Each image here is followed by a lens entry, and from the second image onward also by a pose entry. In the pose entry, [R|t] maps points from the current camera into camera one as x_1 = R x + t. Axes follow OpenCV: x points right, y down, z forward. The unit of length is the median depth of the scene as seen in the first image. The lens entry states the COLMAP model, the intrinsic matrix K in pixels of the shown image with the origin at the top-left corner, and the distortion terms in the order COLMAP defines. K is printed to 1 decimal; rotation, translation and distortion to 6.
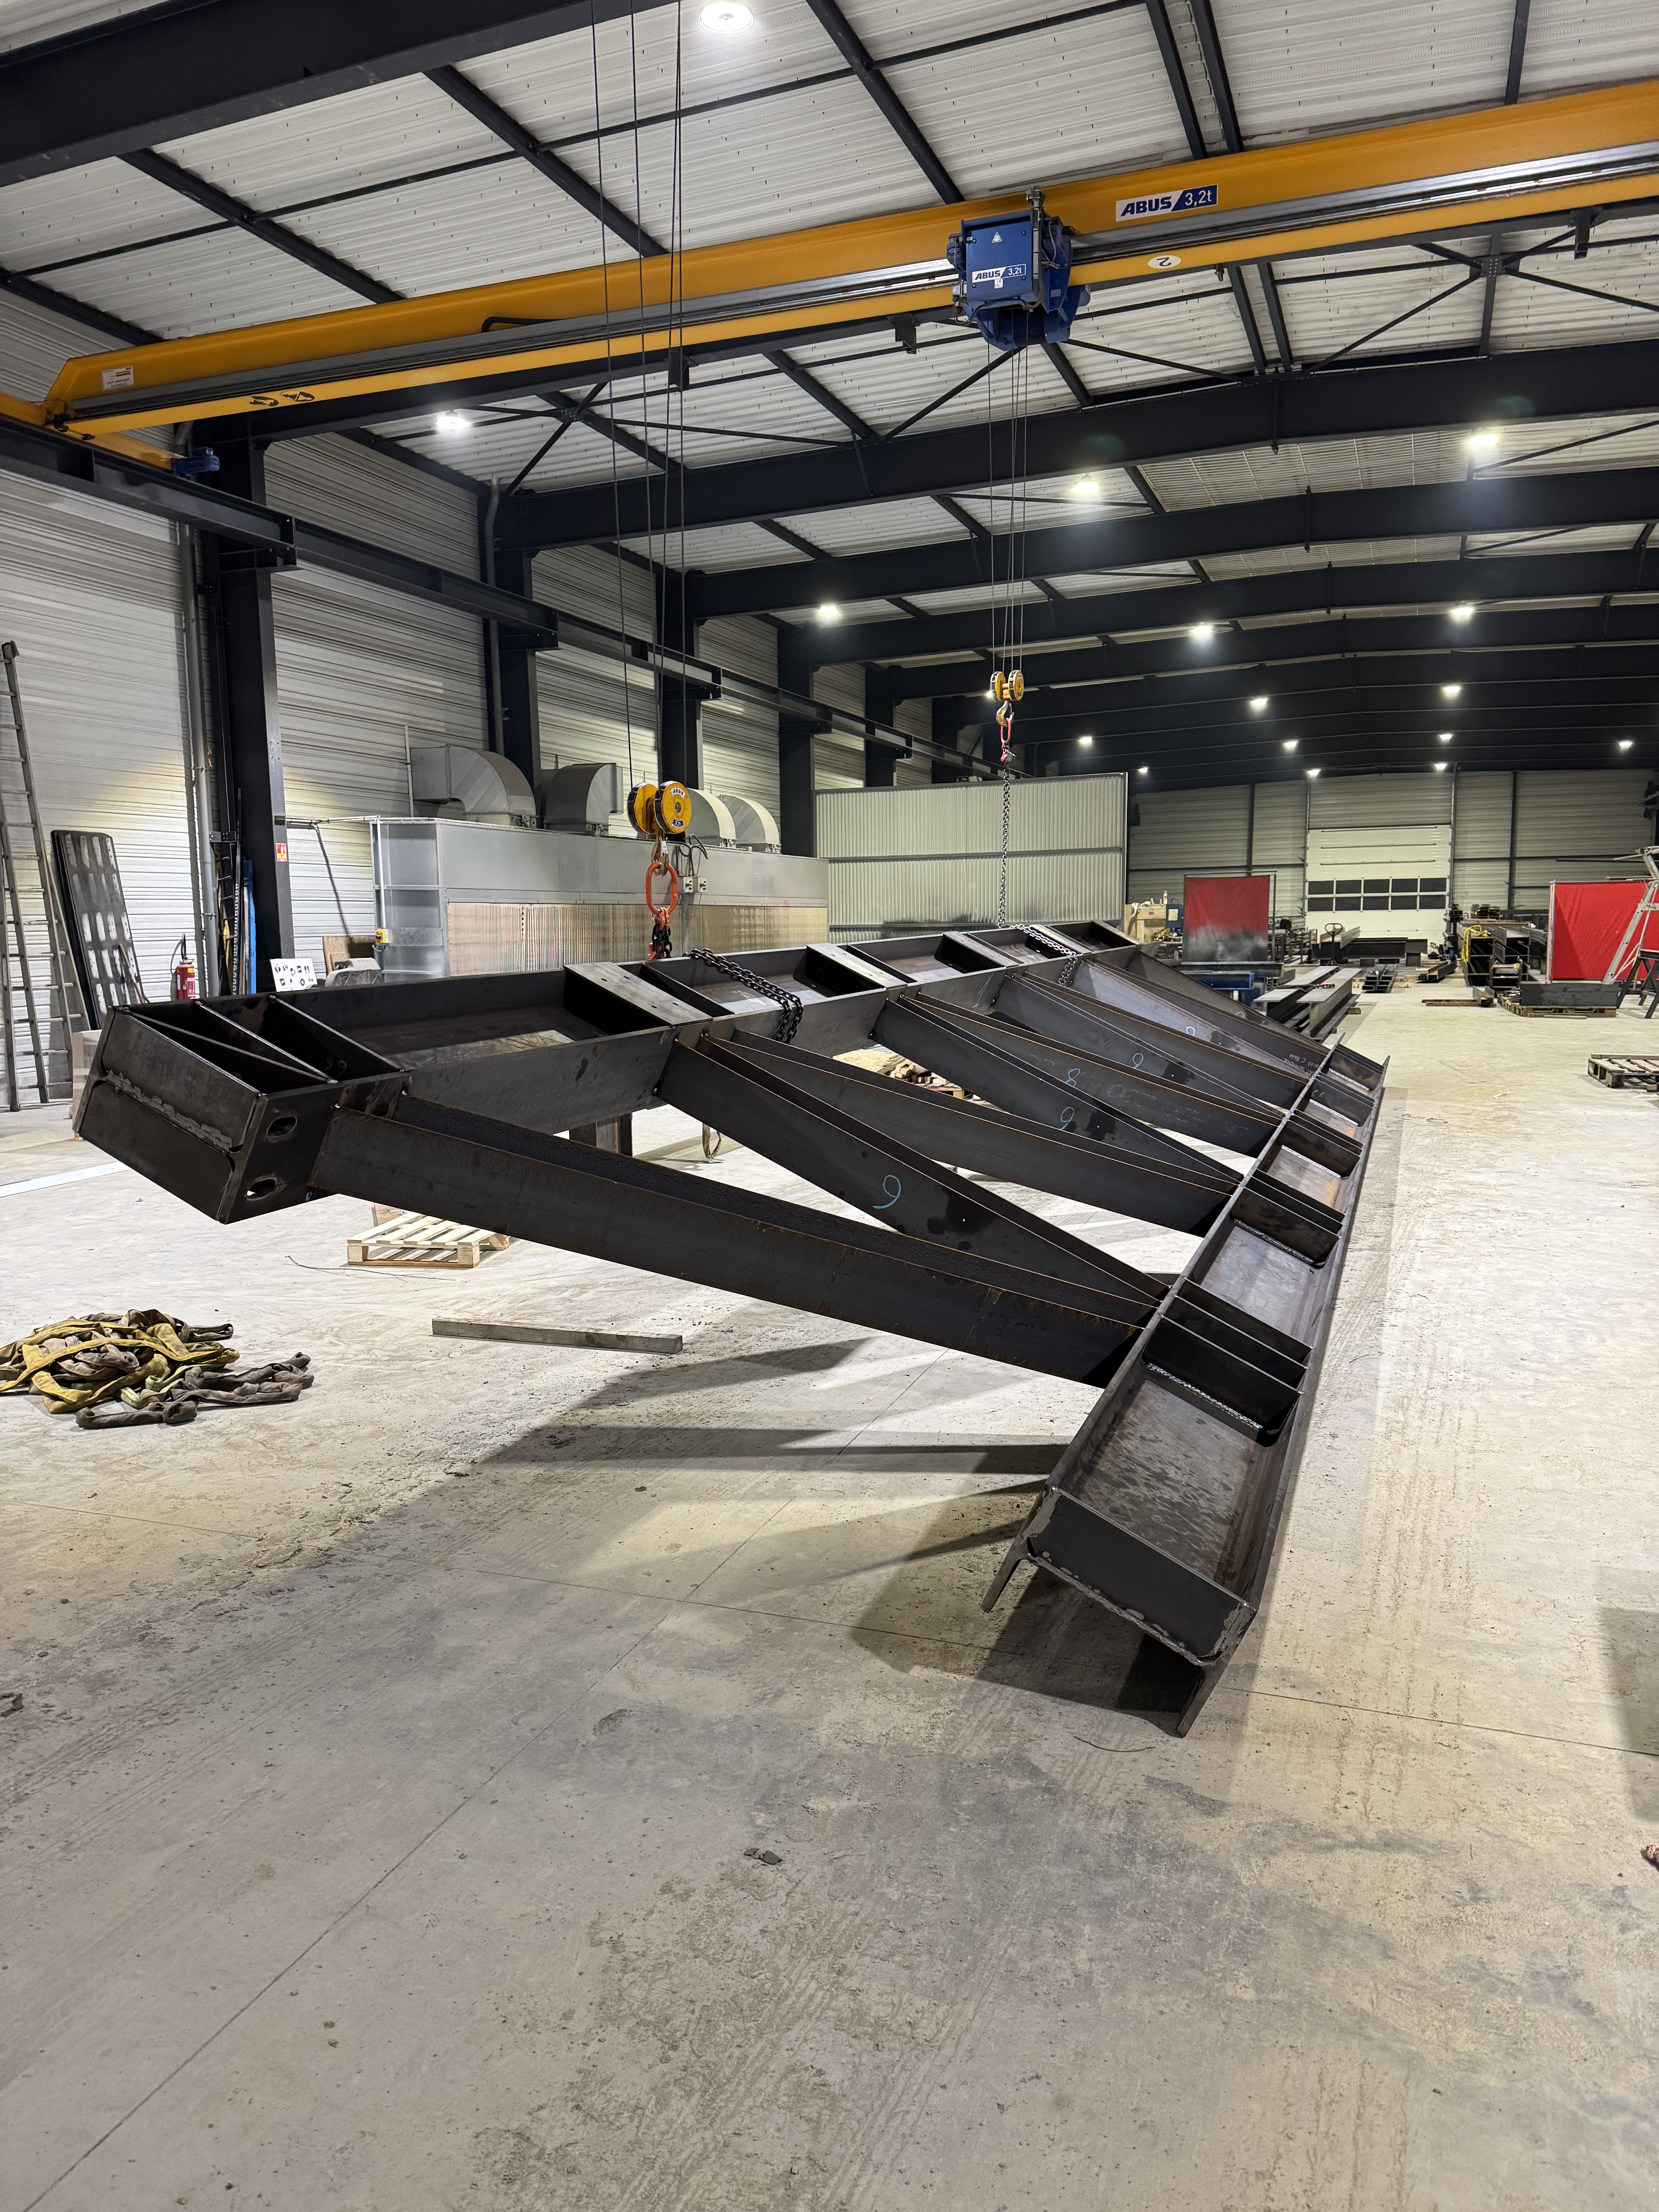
lens RADIAL K [[1543.4, 0, 828.9], [0, 1543.4, 1119.9], [0, 0, 1]] dist [0.040546, -0.045747]
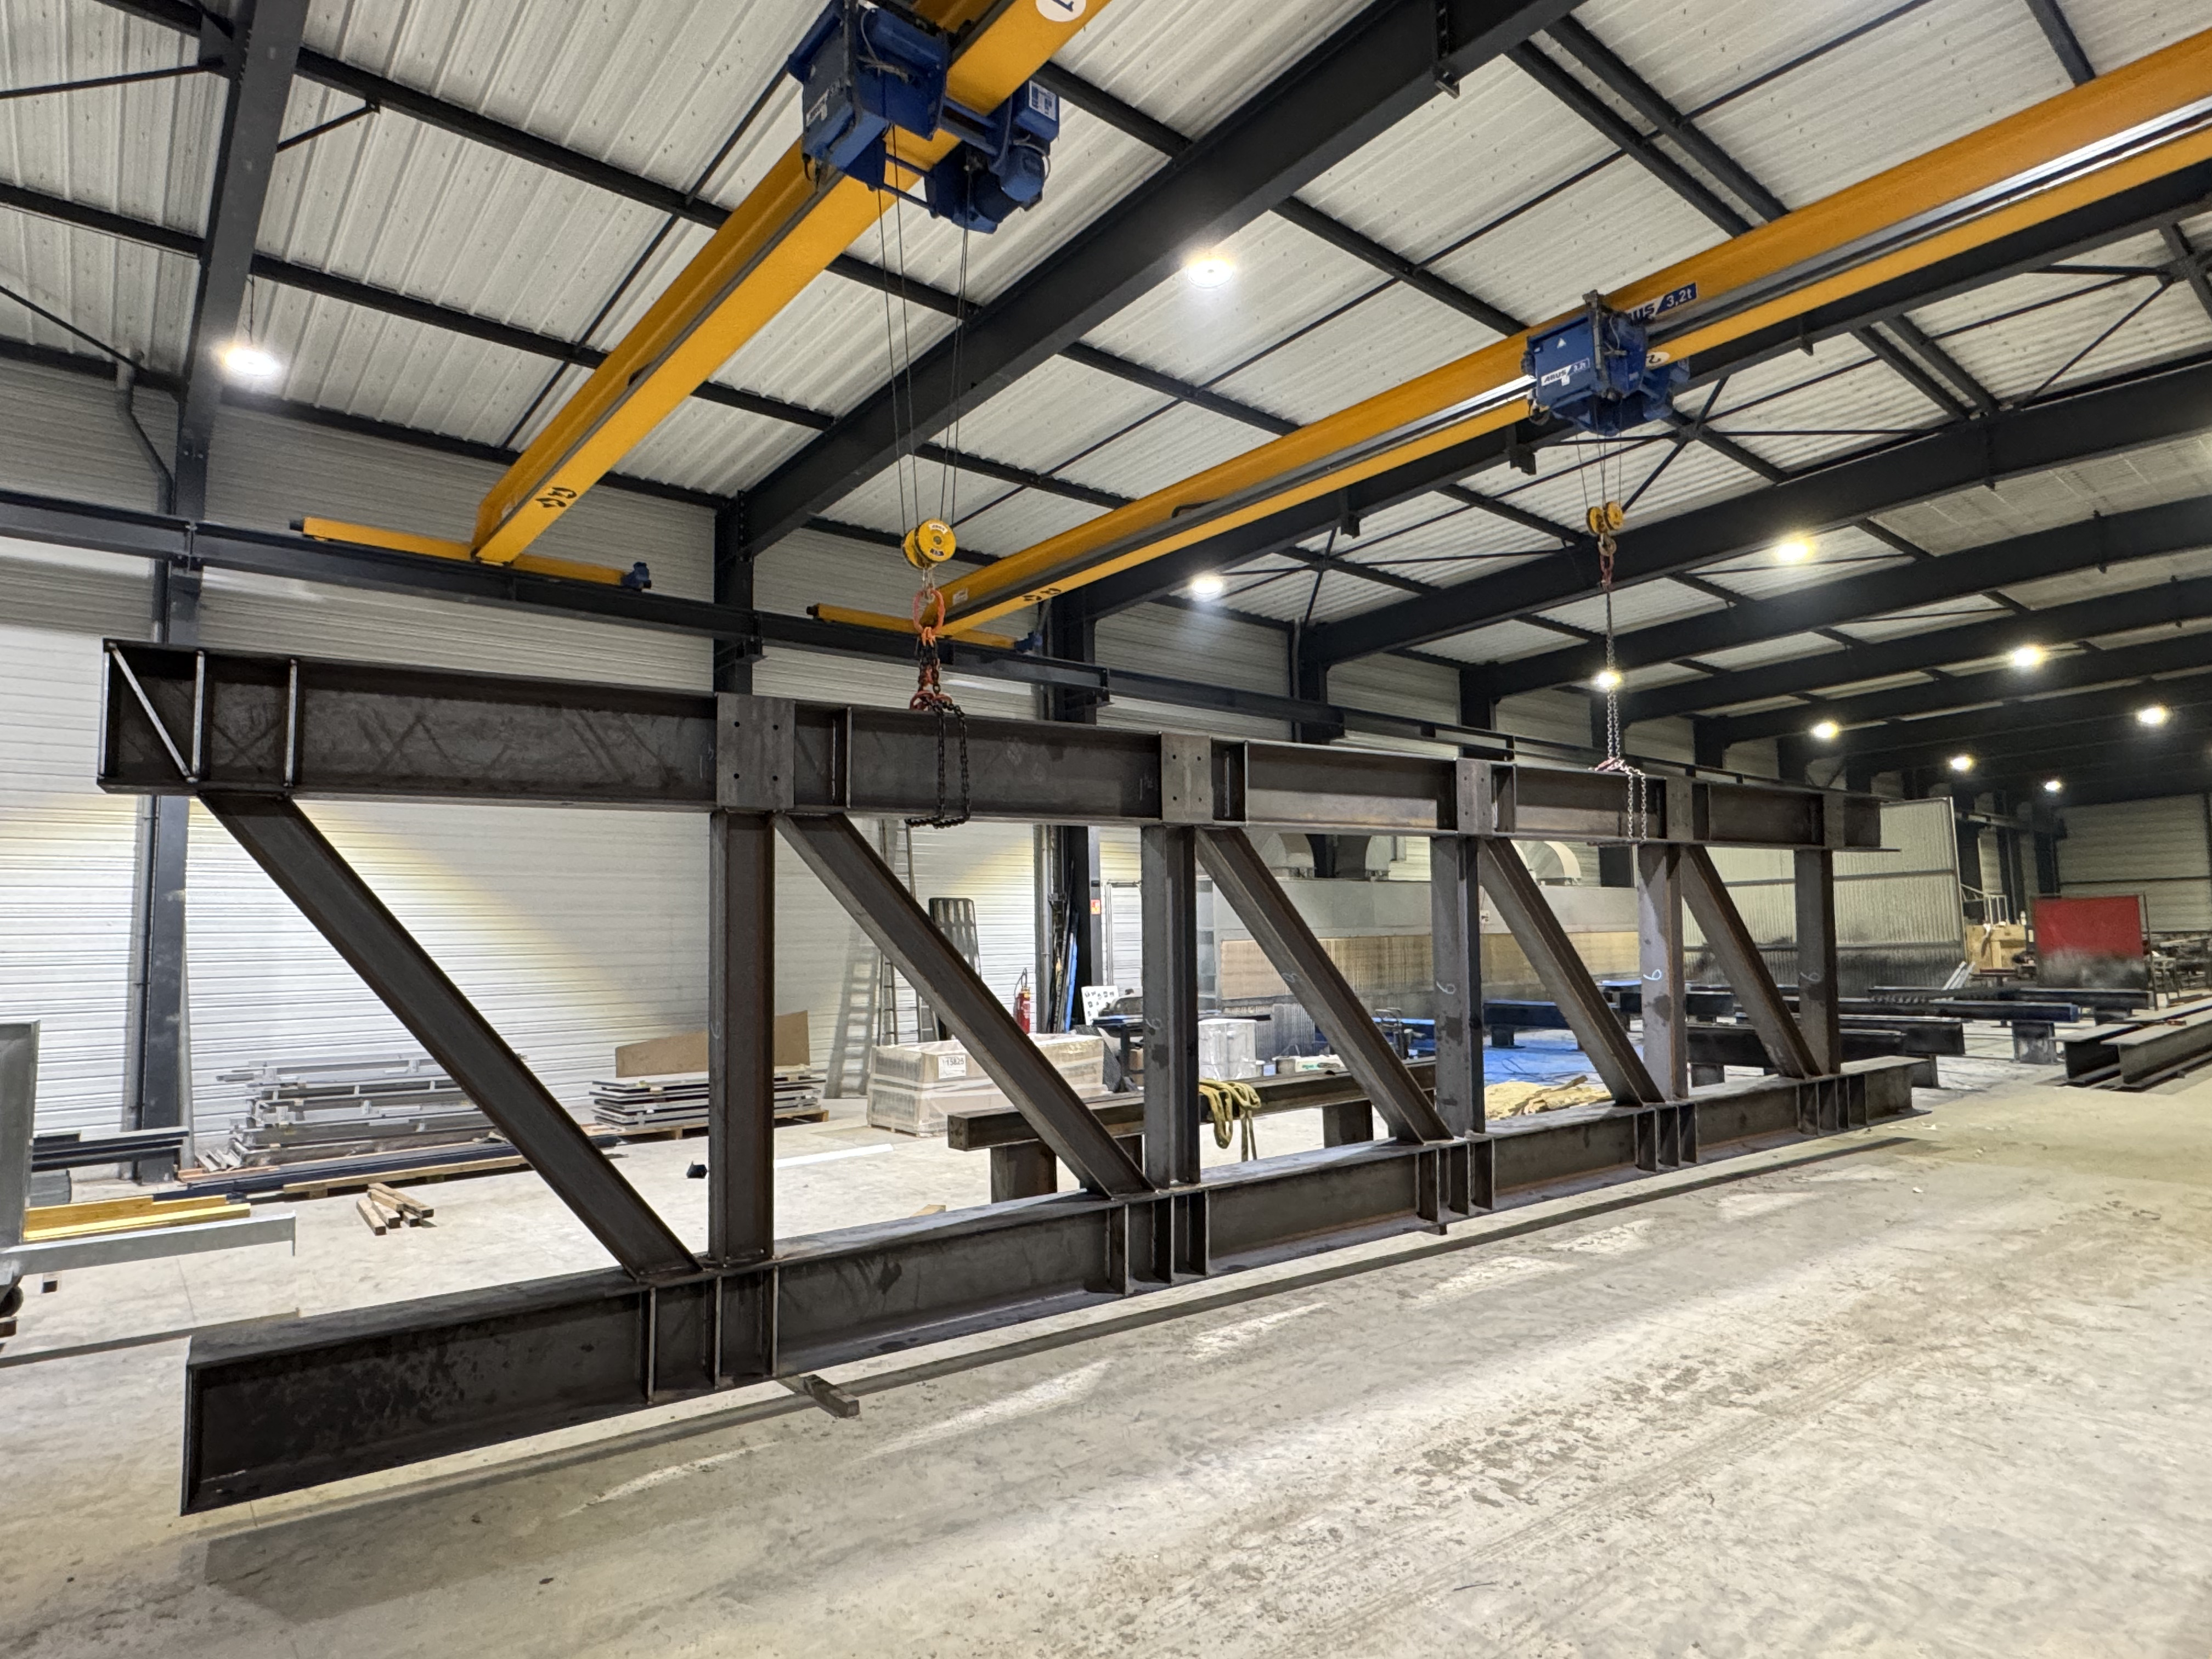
lens RADIAL K [[1214.3, 0, 1104.0], [0, 1214.3, 840.5], [0, 0, 1]] dist [-0.004575, 0.000586]
pose [[0.870547, -0.047539, -0.489783, 0.171746], [-0.053057, 0.980452, -0.189468, -0.031550], [0.489216, 0.190928, 0.851008, 0.106483]]
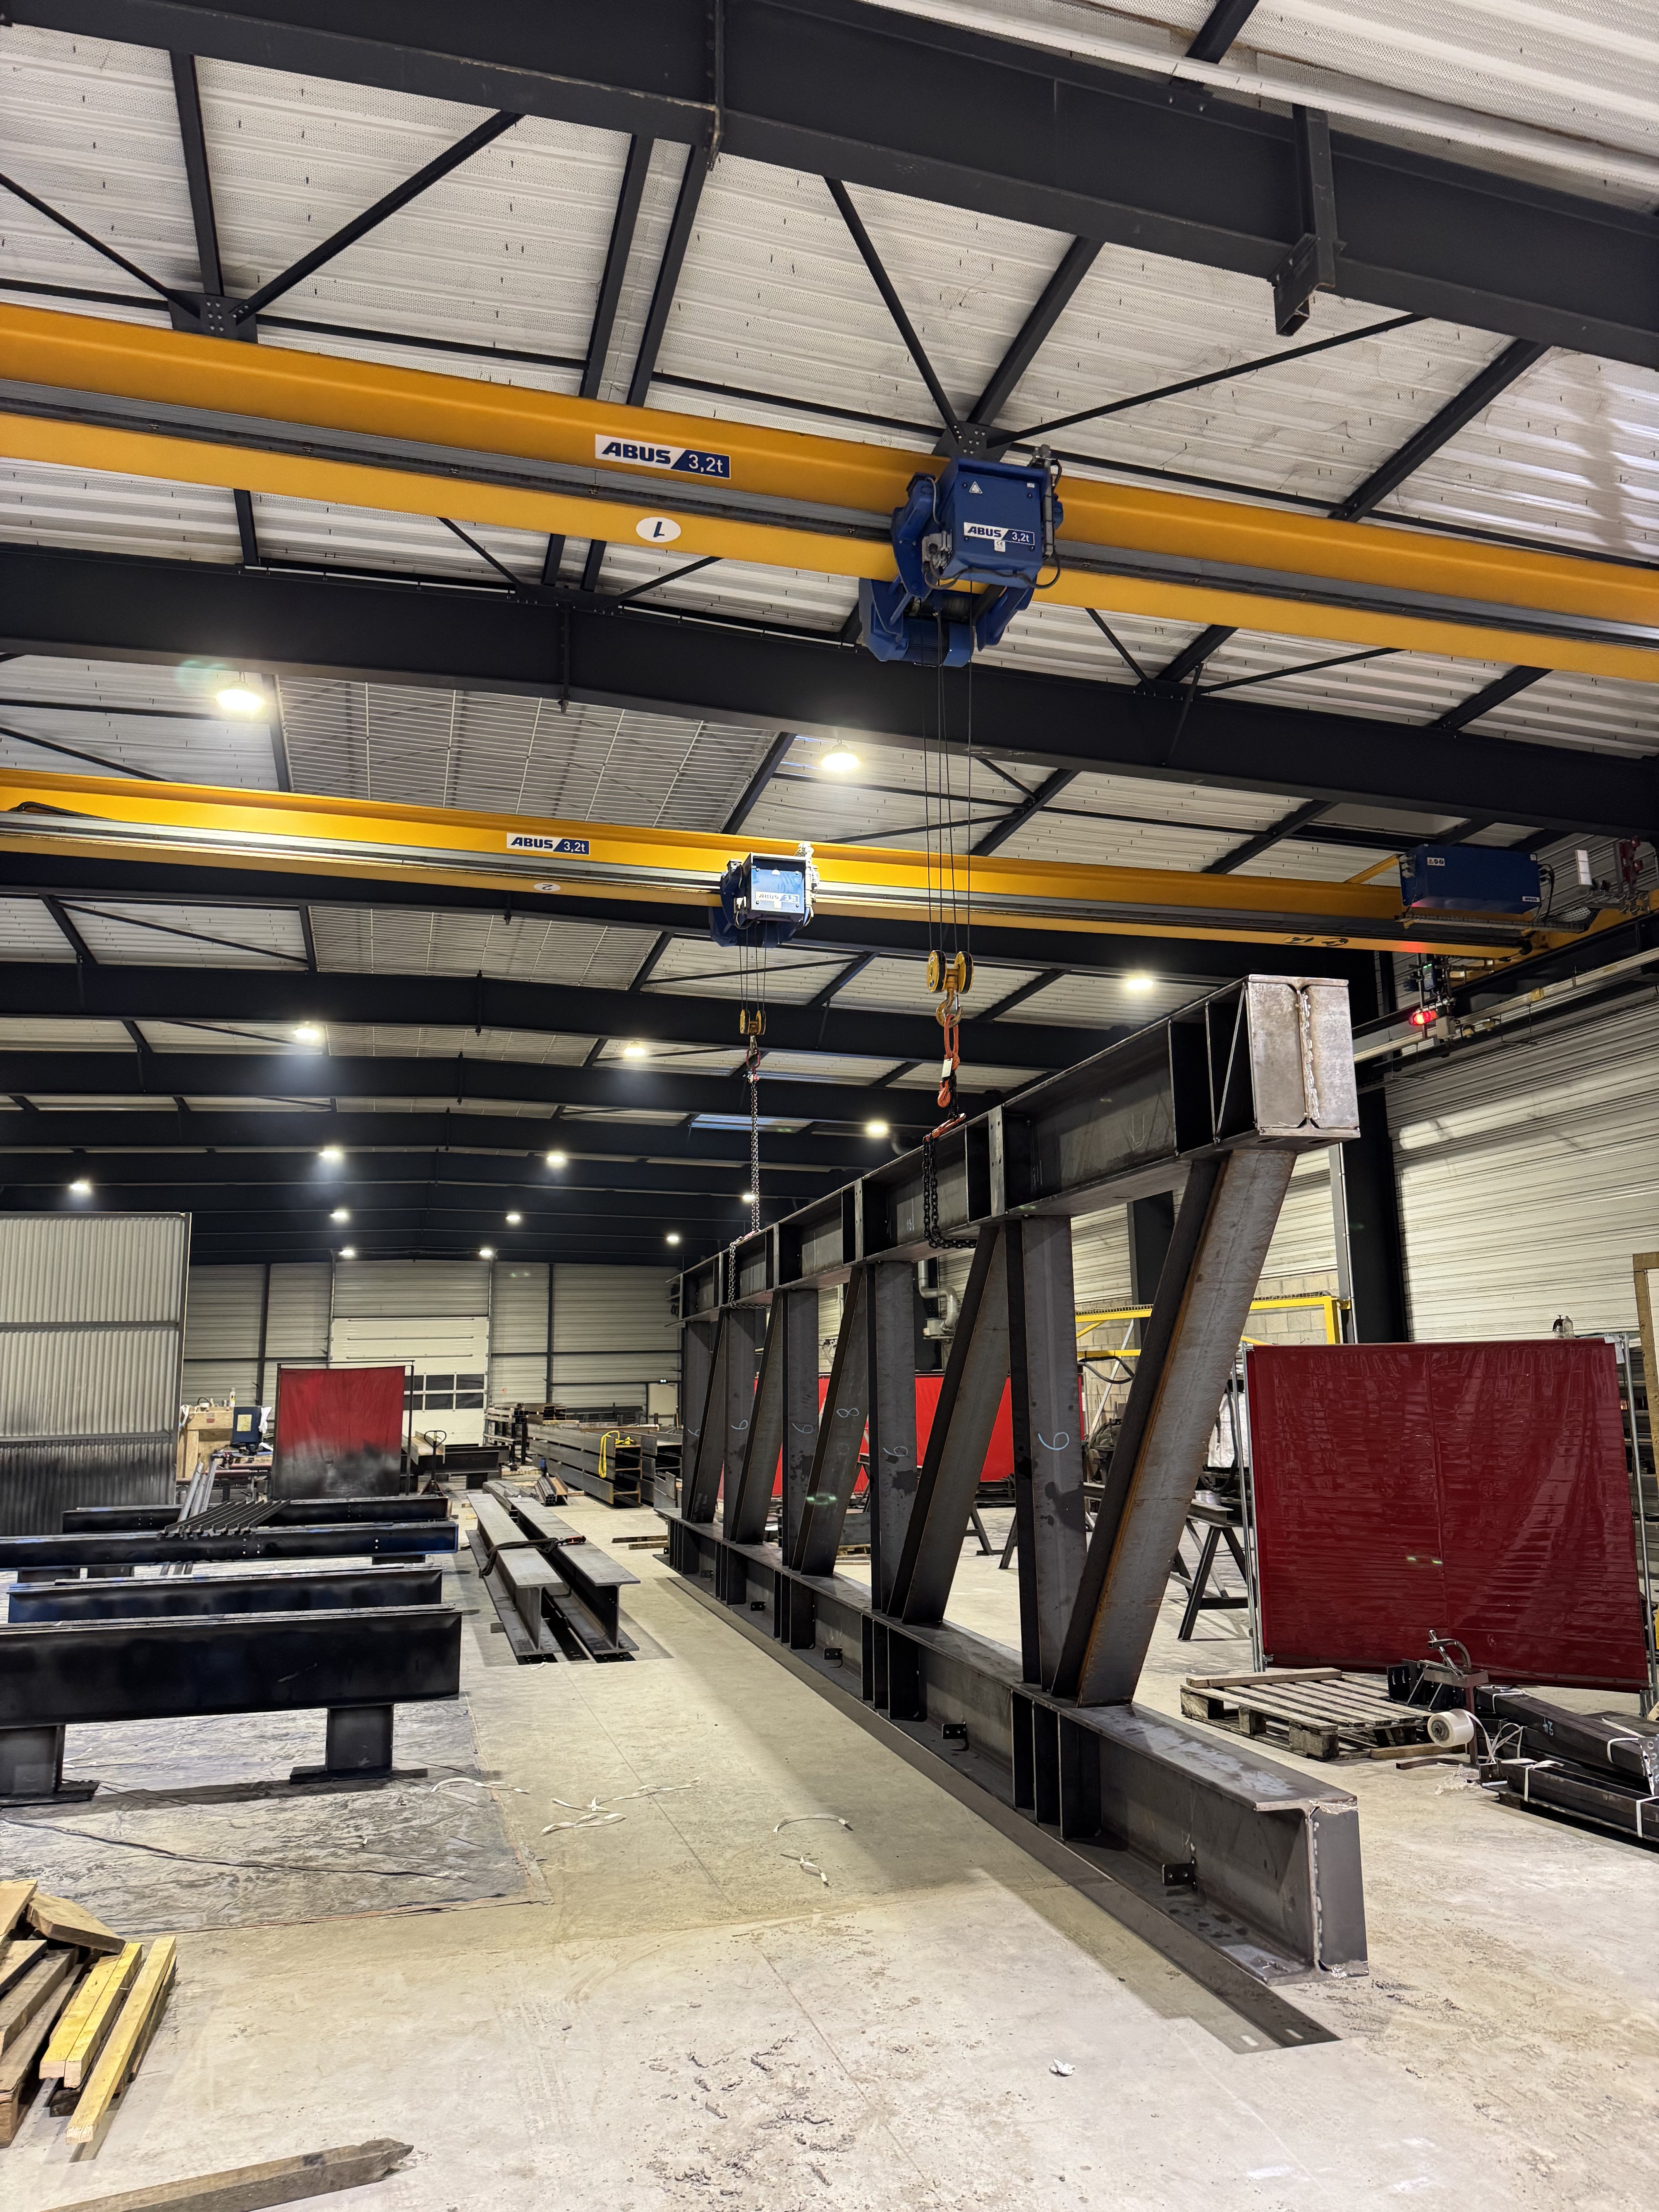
lens RADIAL K [[1543.4, 0, 864.9], [0, 1543.4, 1112.9], [0, 0, 1]] dist [0.040546, -0.045747]
pose [[0.789174, 0.108794, 0.604457, 0.016964], [0.087515, 0.954223, -0.286005, -0.080345], [-0.607903, 0.278607, 0.743527, 0.522858]]
